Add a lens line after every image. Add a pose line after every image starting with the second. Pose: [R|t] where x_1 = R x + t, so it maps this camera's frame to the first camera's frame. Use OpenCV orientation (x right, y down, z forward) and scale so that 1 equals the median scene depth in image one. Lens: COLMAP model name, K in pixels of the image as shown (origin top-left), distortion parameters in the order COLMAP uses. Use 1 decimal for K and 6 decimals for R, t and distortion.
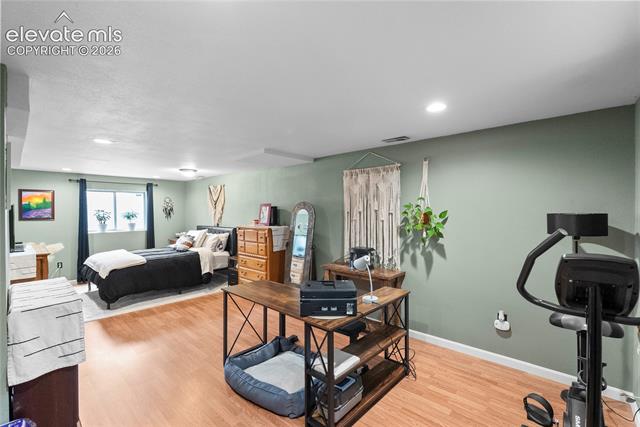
lens RADIAL K [[284.2, 0, 320.6], [0, 284.2, 212.3], [0, 0, 1]] dist [-0.000532, -0.000280]
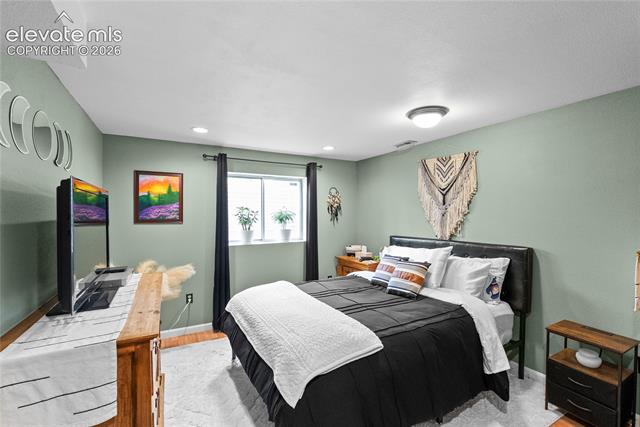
lens RADIAL K [[284.2, 0, 320.3], [0, 284.2, 214.9], [0, 0, 1]] dist [-0.000532, -0.000280]
pose [[0.947694, 0.004481, -0.319148, -0.460575], [-0.006414, 0.999967, -0.005006, 0.011083], [0.319115, 0.006791, 0.947692, 0.512228]]
